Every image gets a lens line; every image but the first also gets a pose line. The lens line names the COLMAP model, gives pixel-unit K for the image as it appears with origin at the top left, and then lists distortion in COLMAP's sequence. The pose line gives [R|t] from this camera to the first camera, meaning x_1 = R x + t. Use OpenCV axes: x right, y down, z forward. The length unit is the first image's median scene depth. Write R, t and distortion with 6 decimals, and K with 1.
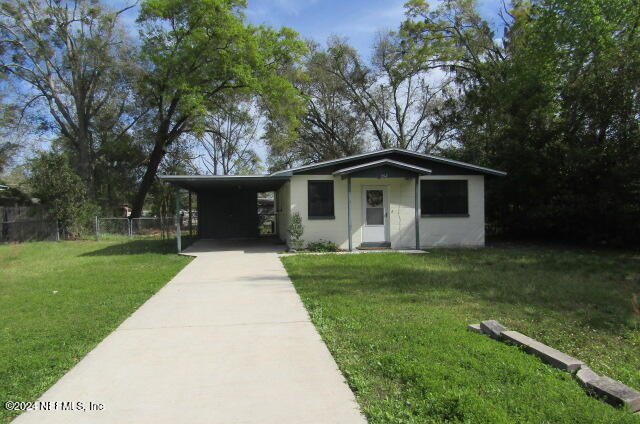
lens RADIAL K [[457.2, 0, 322.5], [0, 457.2, 202.1], [0, 0, 1]] dist [-0.003768, 0.000126]
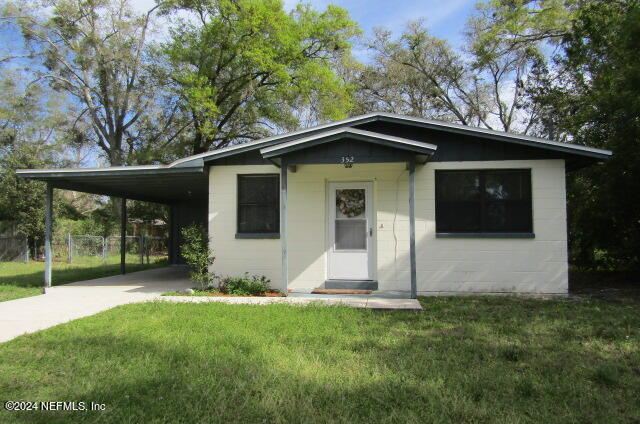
lens RADIAL K [[457.2, 0, 322.5], [0, 457.2, 202.1], [0, 0, 1]] dist [-0.003768, 0.000126]
pose [[0.961702, -0.010577, -0.273893, 0.237699], [-0.004145, 0.998580, -0.053118, 0.020923], [0.274066, 0.052219, 0.960292, 0.437169]]
